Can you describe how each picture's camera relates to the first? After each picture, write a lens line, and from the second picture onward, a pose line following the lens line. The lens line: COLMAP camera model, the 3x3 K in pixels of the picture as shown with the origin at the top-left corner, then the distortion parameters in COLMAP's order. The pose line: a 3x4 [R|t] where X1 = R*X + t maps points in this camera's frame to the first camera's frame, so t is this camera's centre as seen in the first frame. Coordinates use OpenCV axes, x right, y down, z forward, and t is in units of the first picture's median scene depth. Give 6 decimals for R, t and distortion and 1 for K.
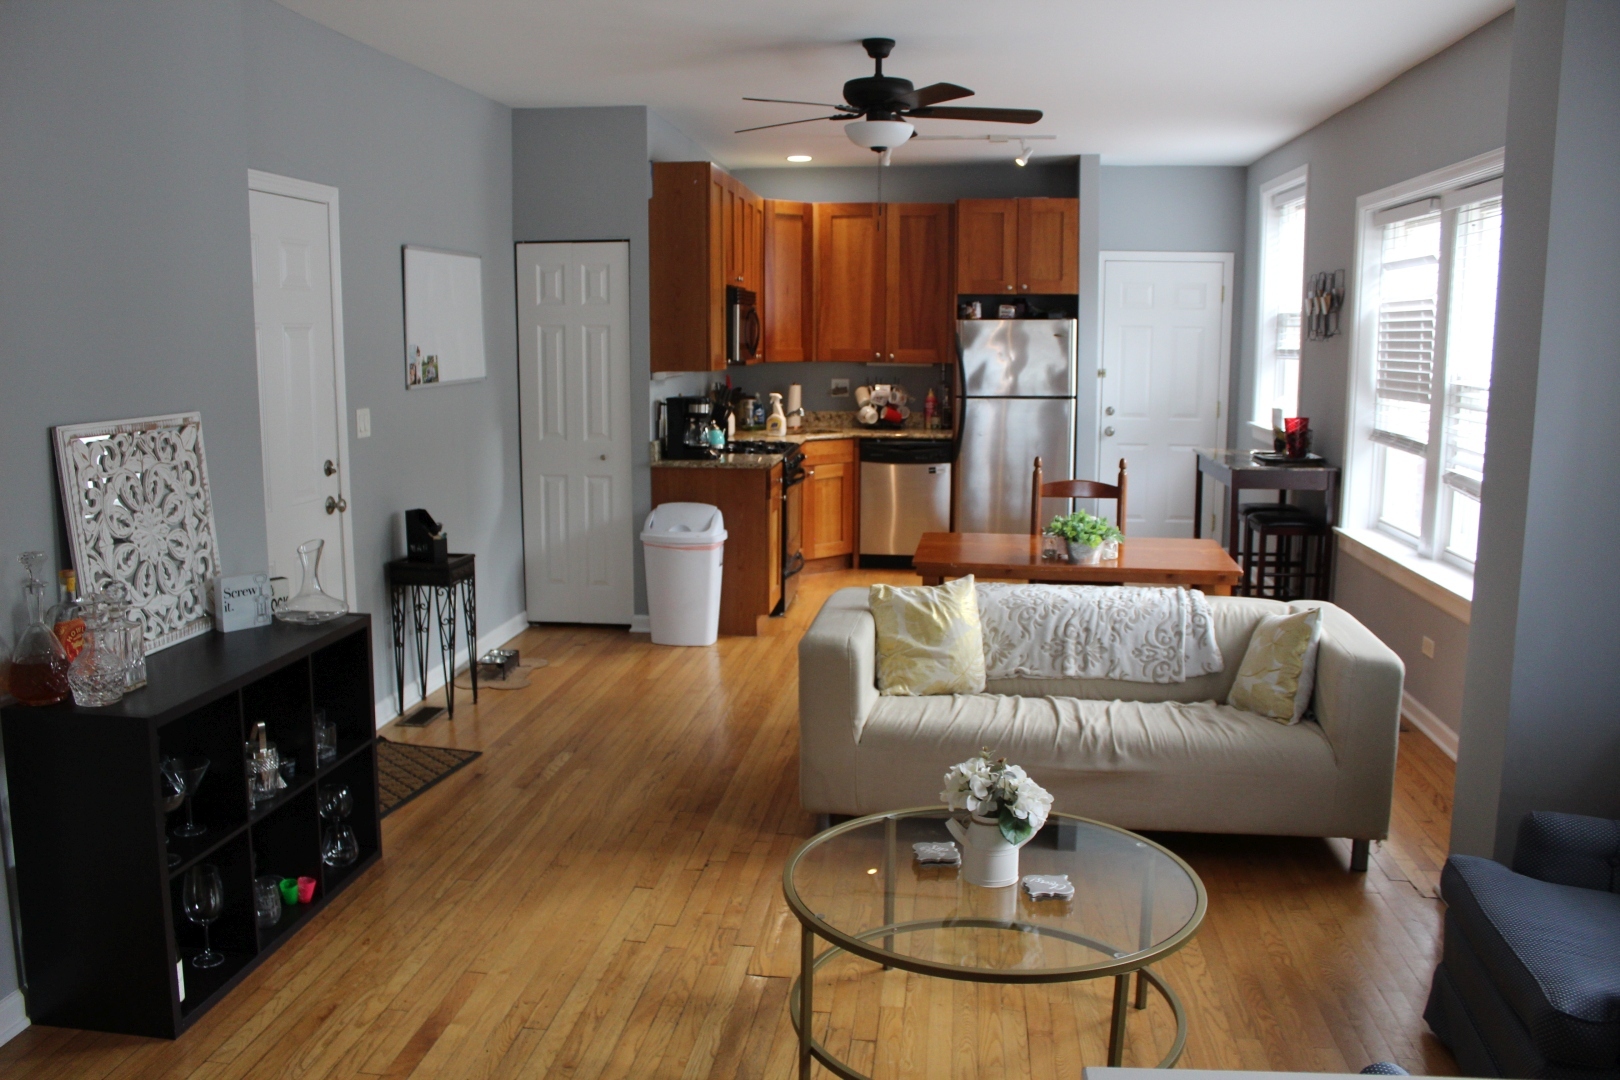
lens RADIAL K [[1329.2, 0, 802.7], [0, 1329.2, 546.8], [0, 0, 1]] dist [-0.093884, 0.008344]
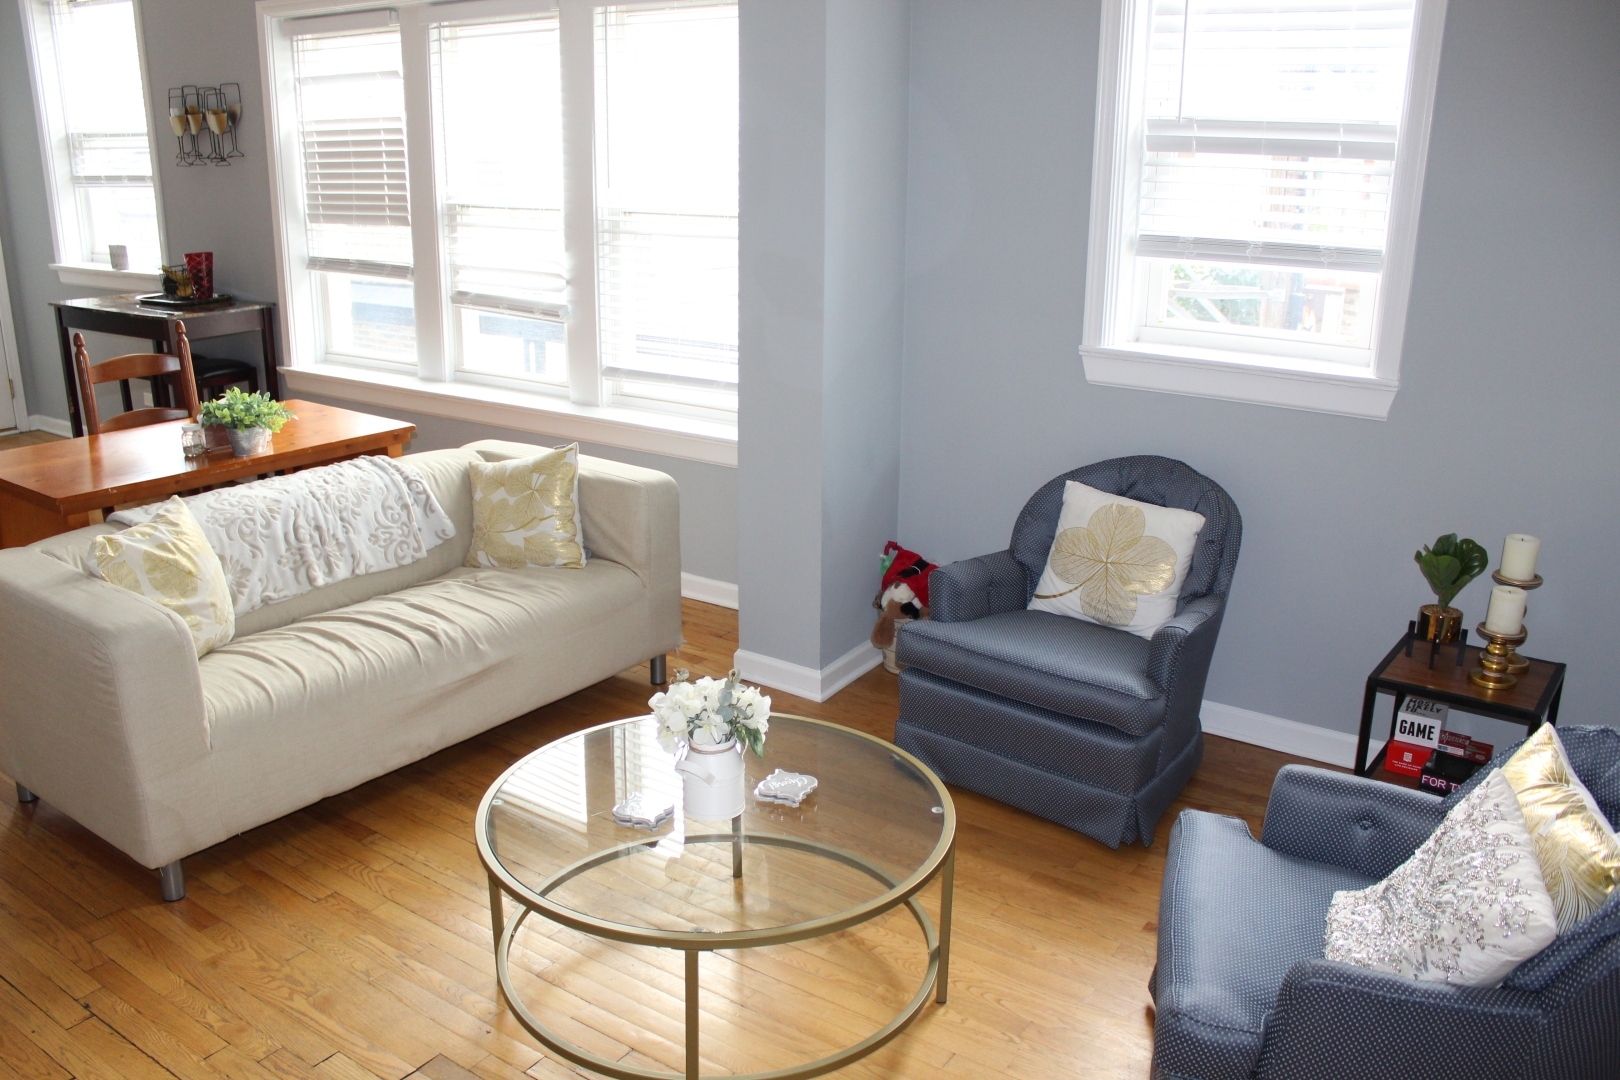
lens RADIAL K [[1329.2, 0, 805.4], [0, 1329.2, 527.5], [0, 0, 1]] dist [-0.093884, 0.008344]
pose [[0.487534, -0.245263, 0.837948, -0.329106], [0.138131, 0.969314, 0.203347, -0.063382], [-0.862108, 0.016608, 0.506452, 0.317829]]
